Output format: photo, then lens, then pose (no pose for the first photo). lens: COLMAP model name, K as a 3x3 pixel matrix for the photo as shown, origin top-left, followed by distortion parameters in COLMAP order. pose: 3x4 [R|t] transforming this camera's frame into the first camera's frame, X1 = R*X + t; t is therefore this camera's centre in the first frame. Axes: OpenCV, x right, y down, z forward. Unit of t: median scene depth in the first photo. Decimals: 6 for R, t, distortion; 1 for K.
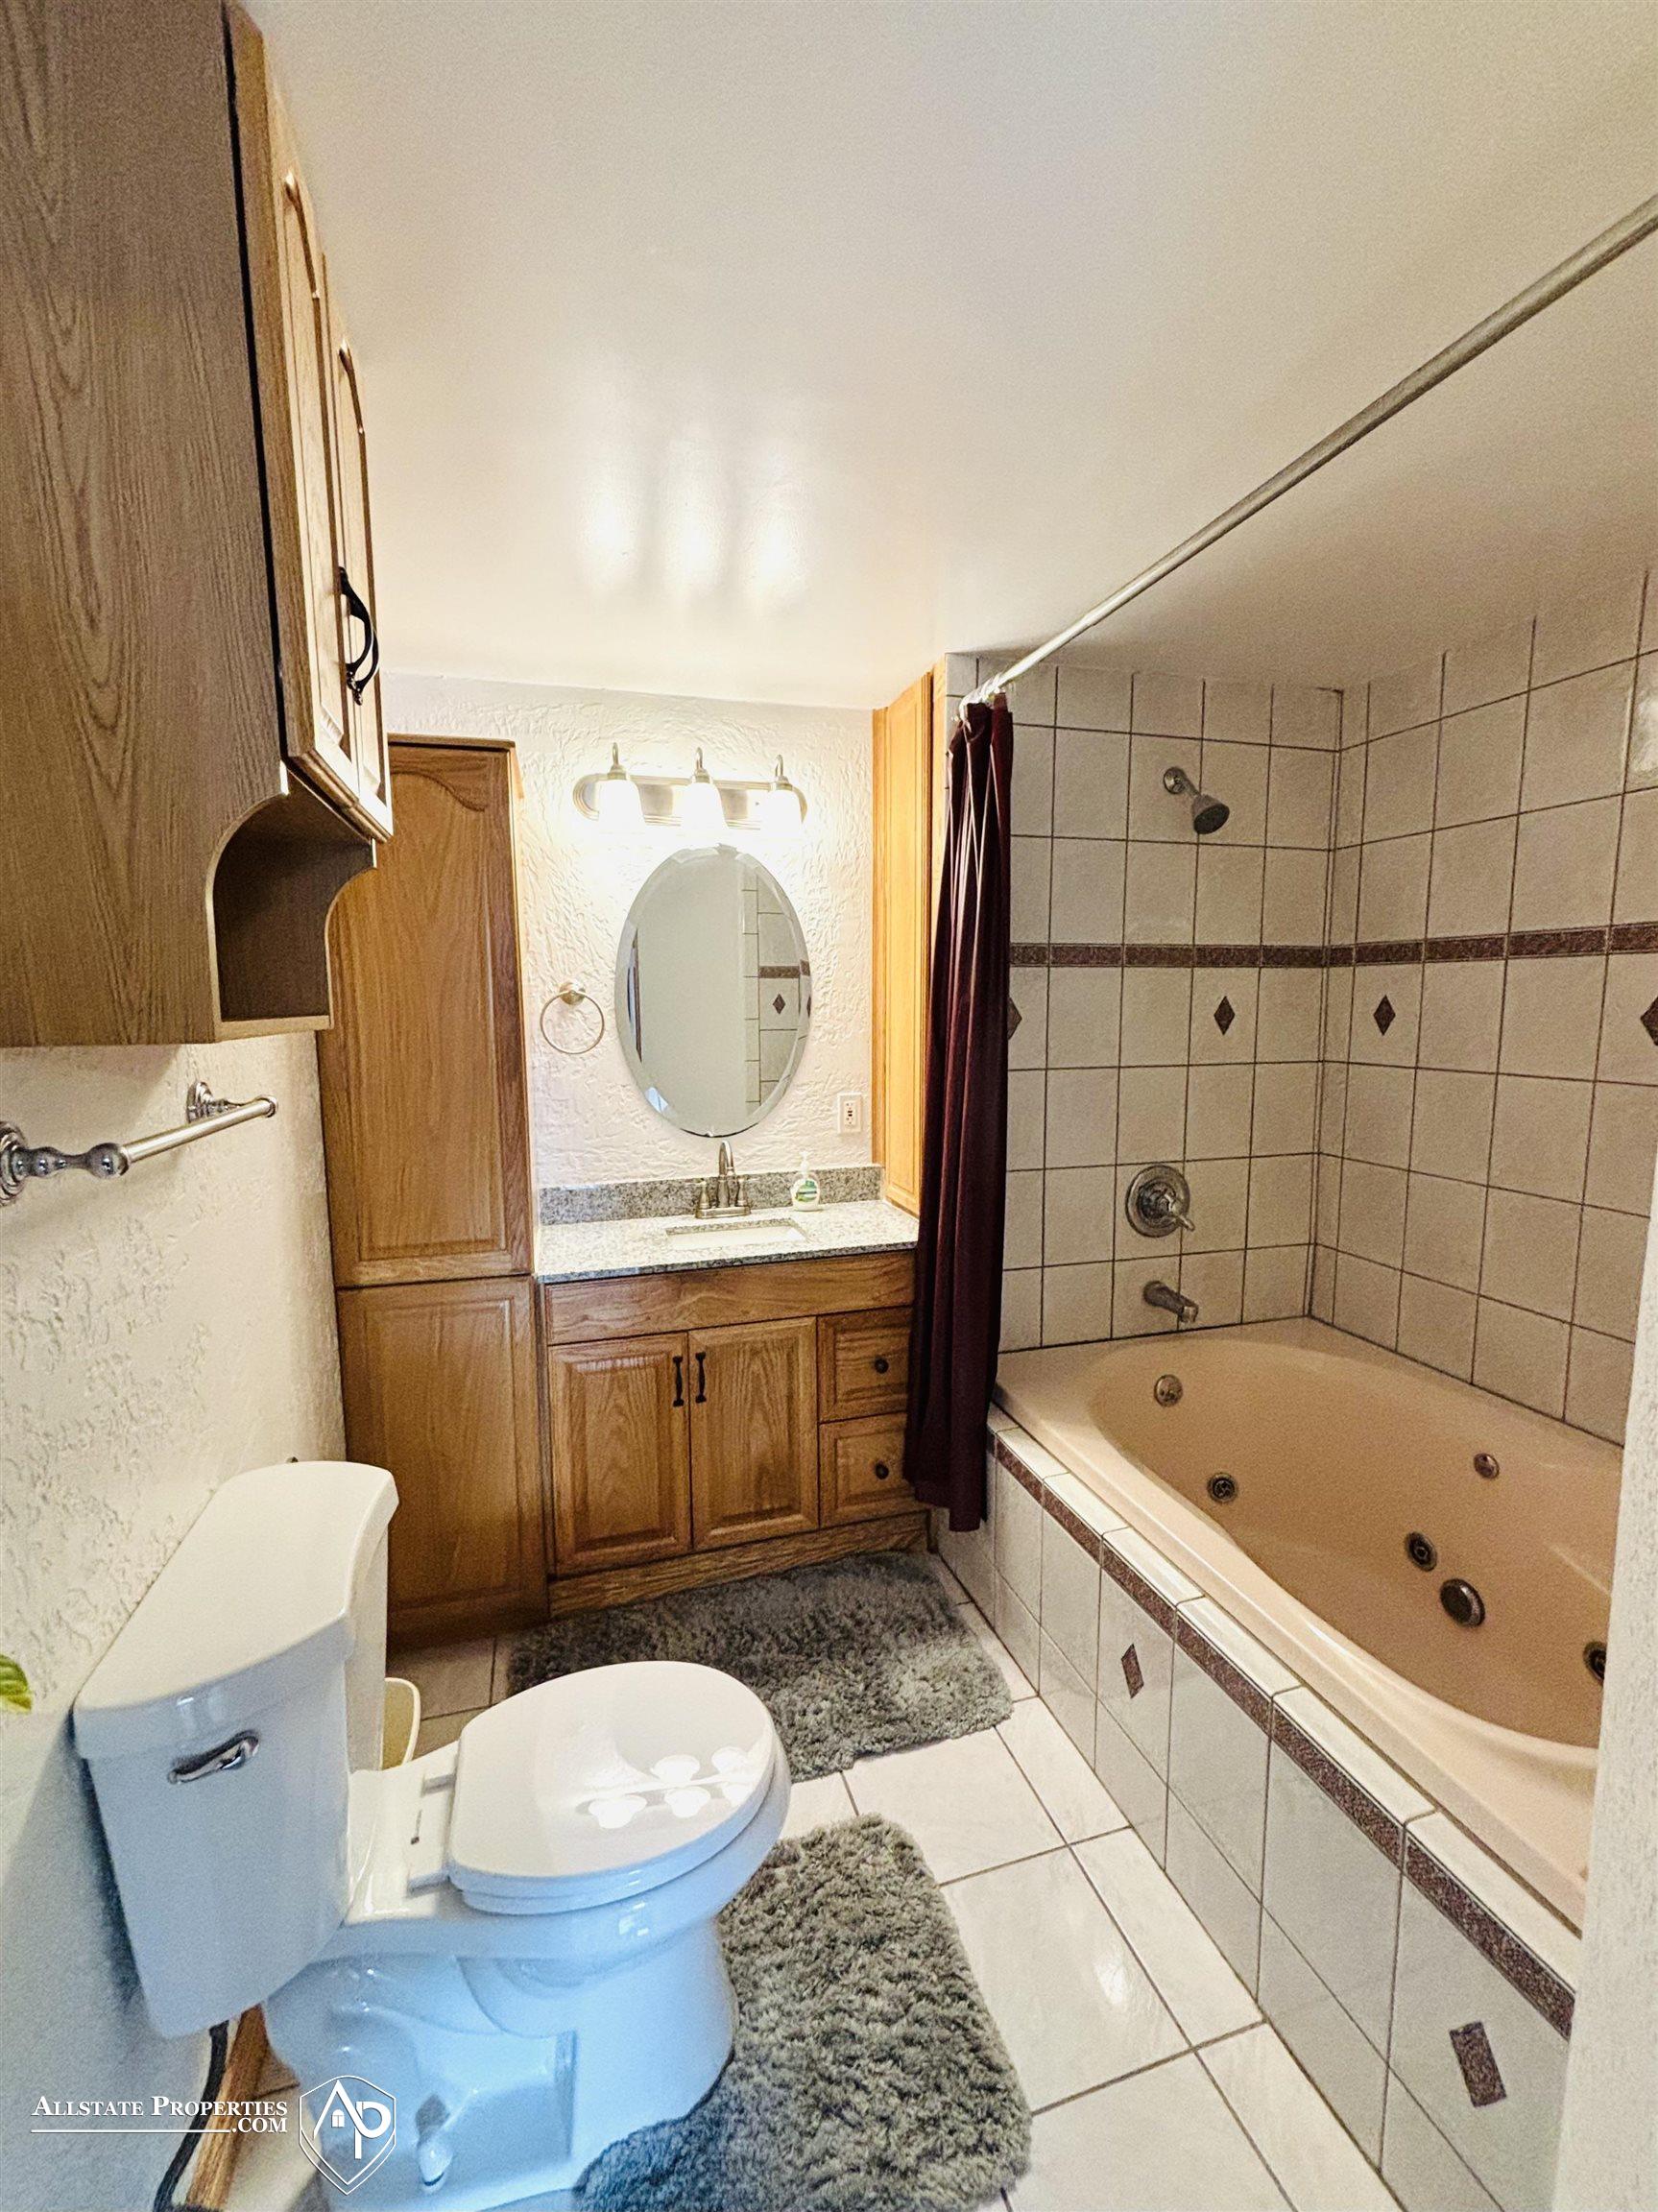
lens RADIAL K [[900.9, 0, 824.1], [0, 900.9, 1125.2], [0, 0, 1]] dist [-0.113391, 0.000029]
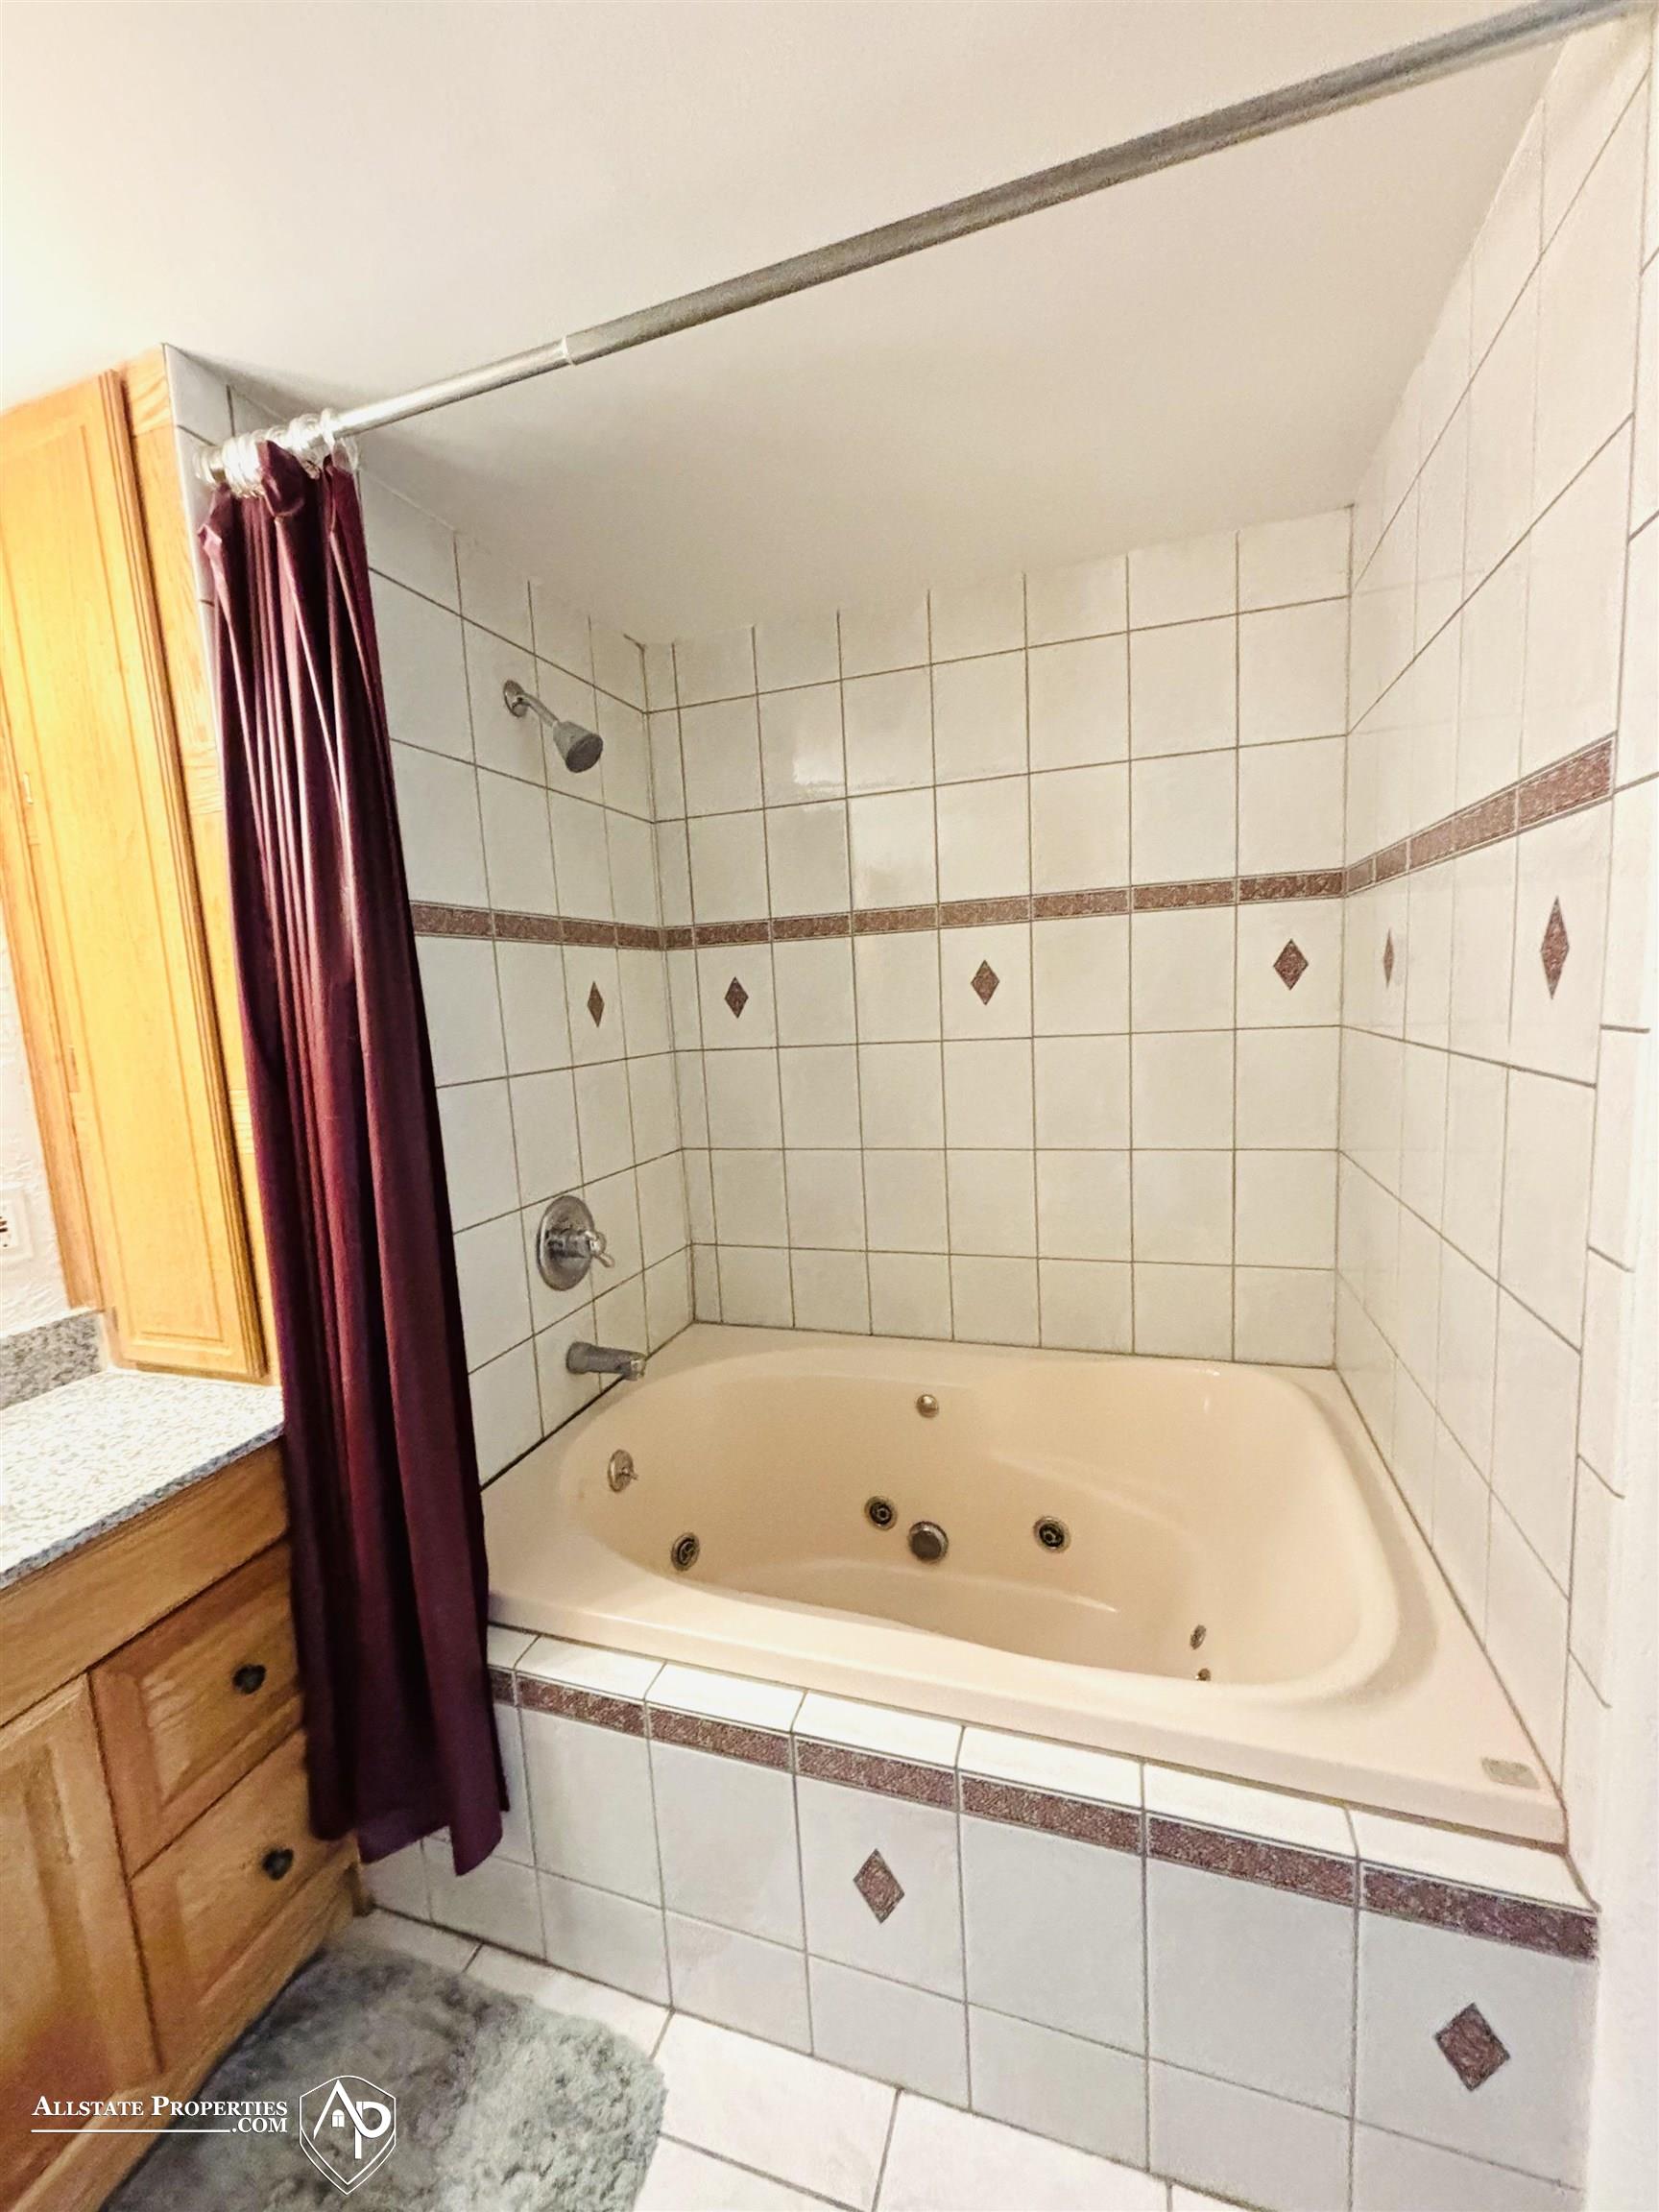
lens RADIAL K [[874.3, 0, 883.3], [0, 874.3, 1110.2], [0, 0, 1]] dist [-0.010246, -0.000423]
pose [[0.534867, -0.127550, 0.835253, -0.117452], [0.146787, 0.987536, 0.056807, -0.037222], [-0.832088, 0.092220, 0.546923, 0.362111]]
